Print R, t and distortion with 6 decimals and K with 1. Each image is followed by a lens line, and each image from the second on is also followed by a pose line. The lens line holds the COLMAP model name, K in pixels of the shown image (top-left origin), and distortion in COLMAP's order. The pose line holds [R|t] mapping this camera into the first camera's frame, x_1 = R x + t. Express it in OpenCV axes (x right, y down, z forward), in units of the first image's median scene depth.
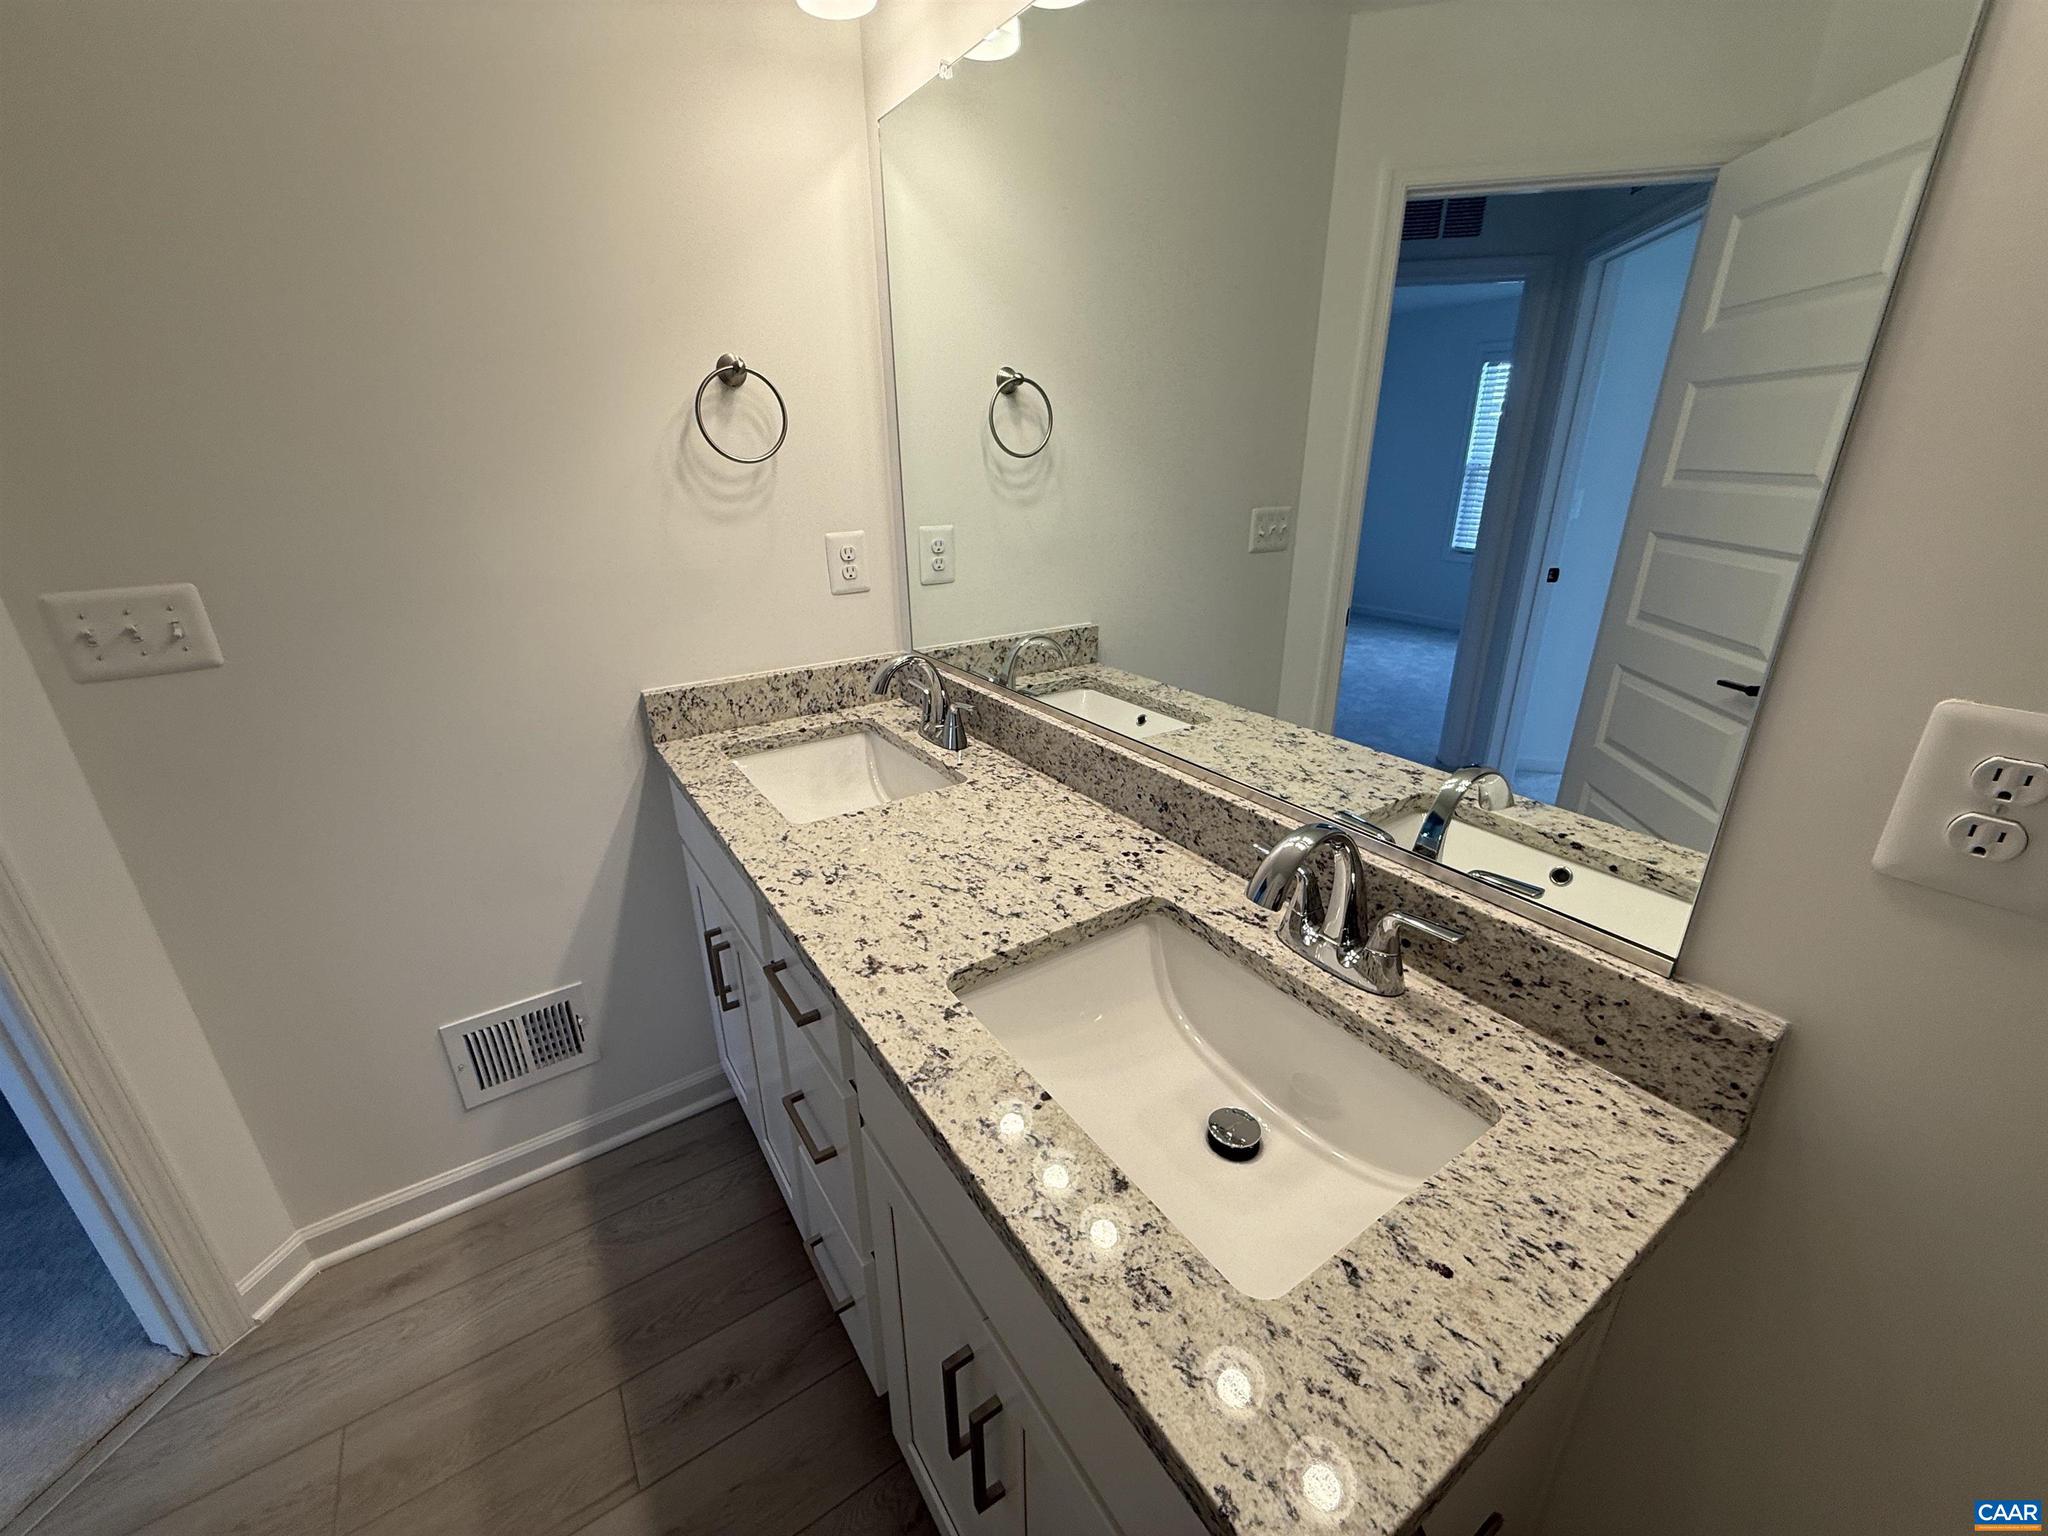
lens RADIAL K [[813.4, 0, 1018.4], [0, 813.4, 766.3], [0, 0, 1]] dist [-0.001777, -0.000348]
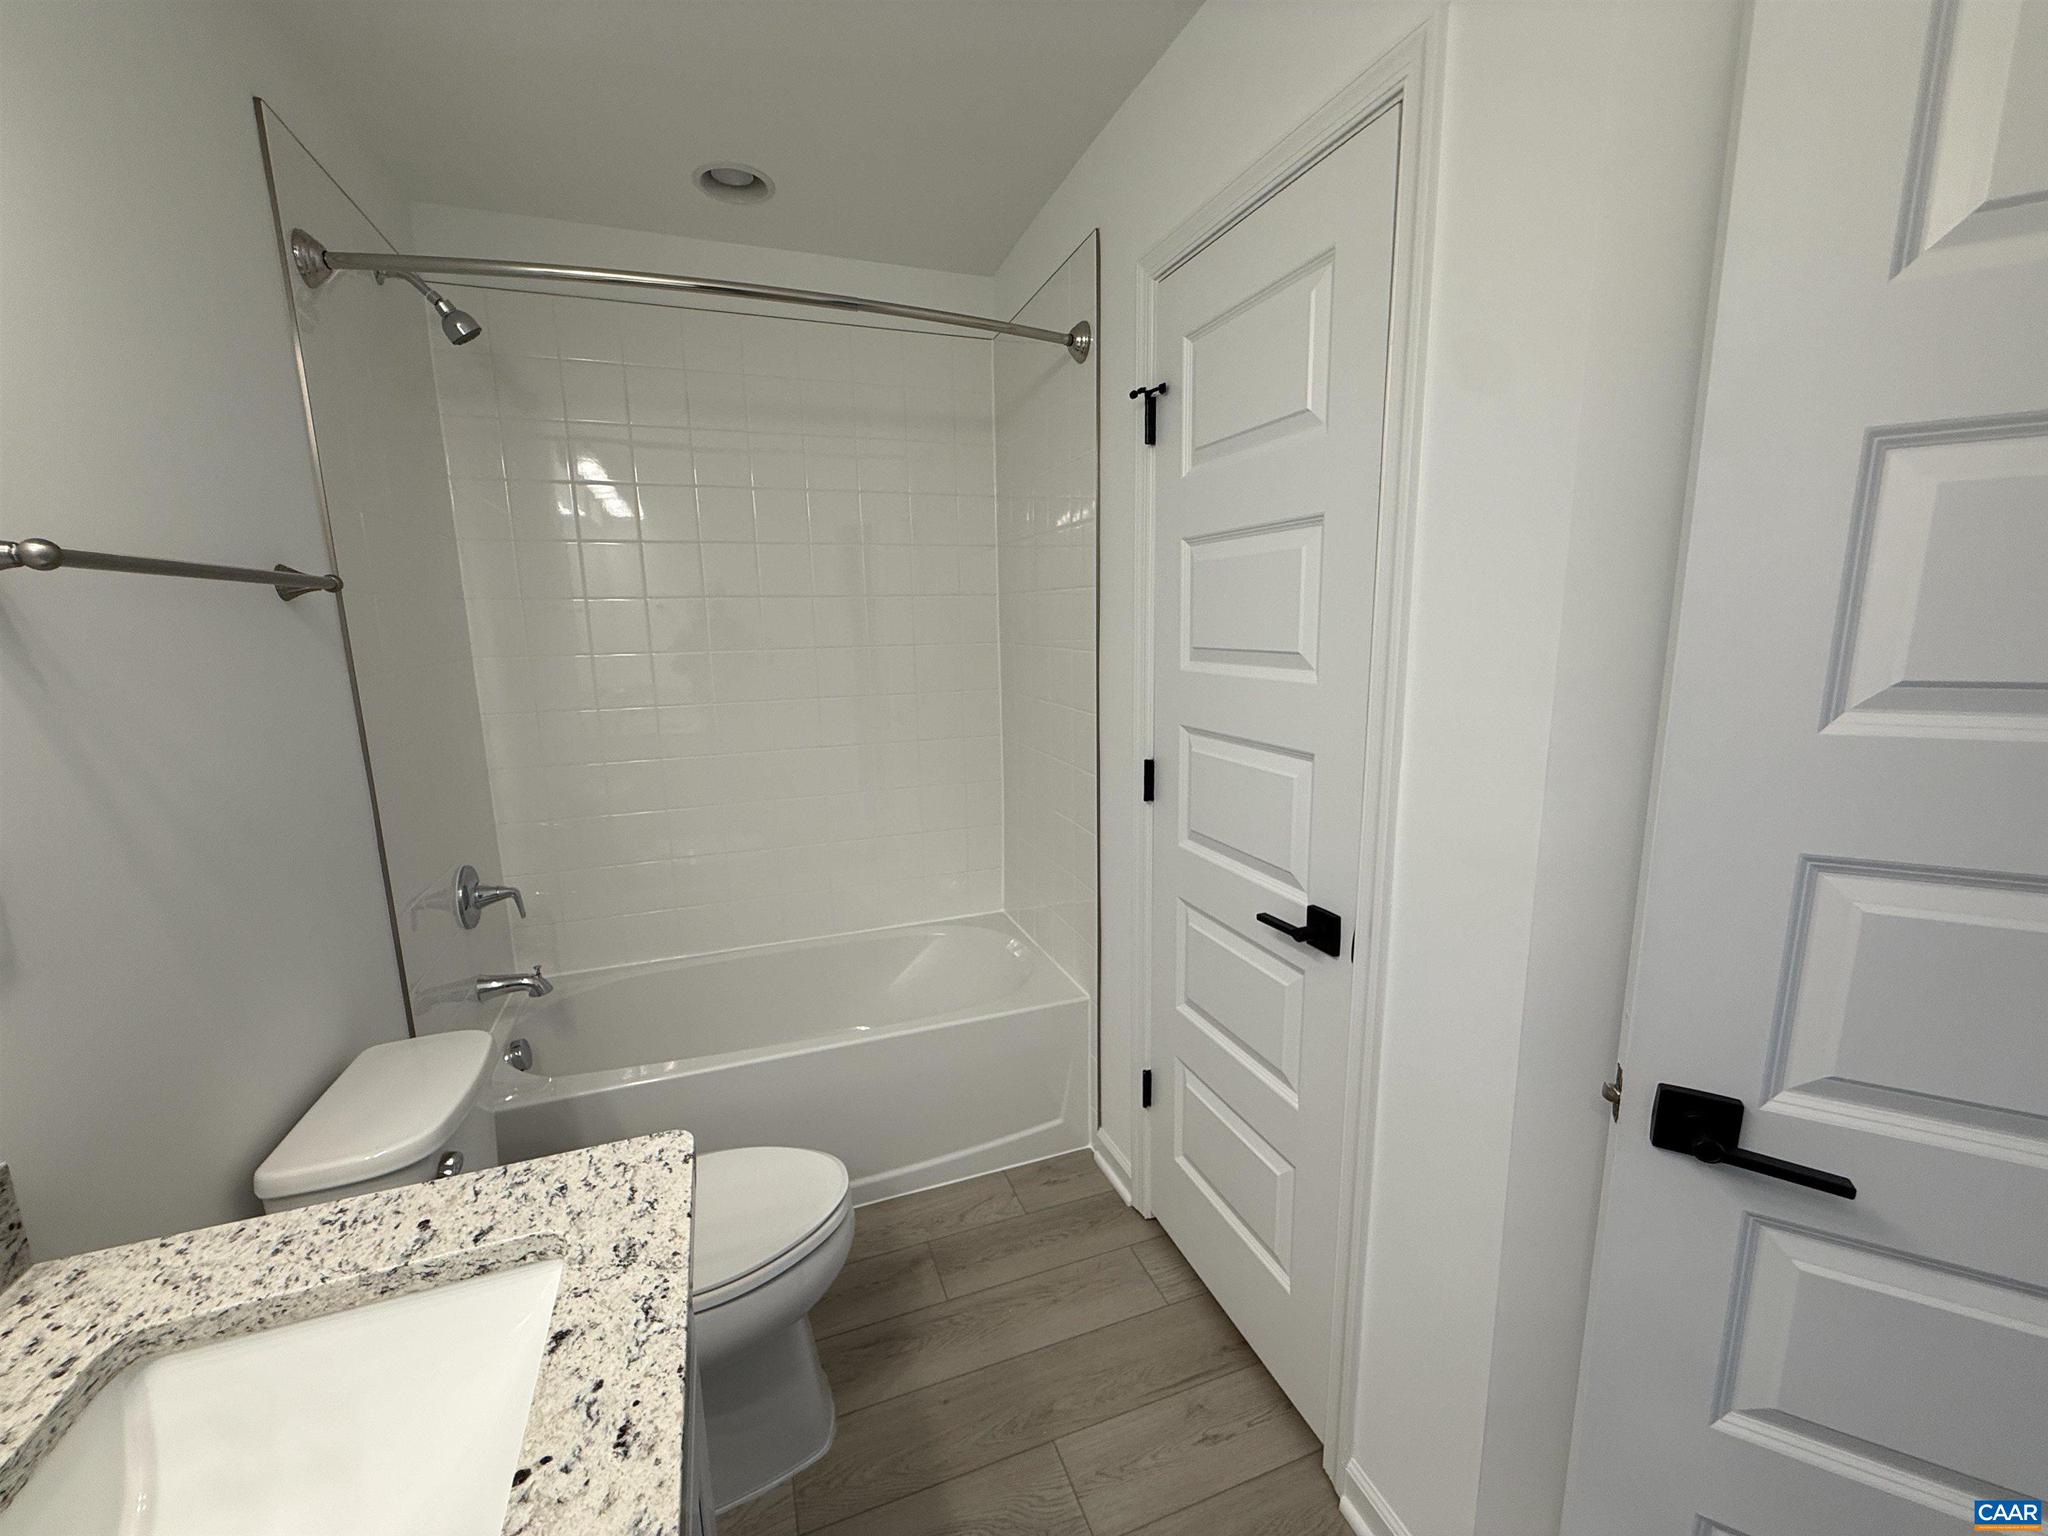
lens RADIAL K [[813.4, 0, 1018.4], [0, 813.4, 766.3], [0, 0, 1]] dist [-0.001777, -0.000348]
pose [[-0.971735, -0.013619, 0.235680, -0.362697], [0.112219, 0.851679, 0.511908, -0.294241], [-0.207695, 0.523887, -0.826078, 0.762739]]
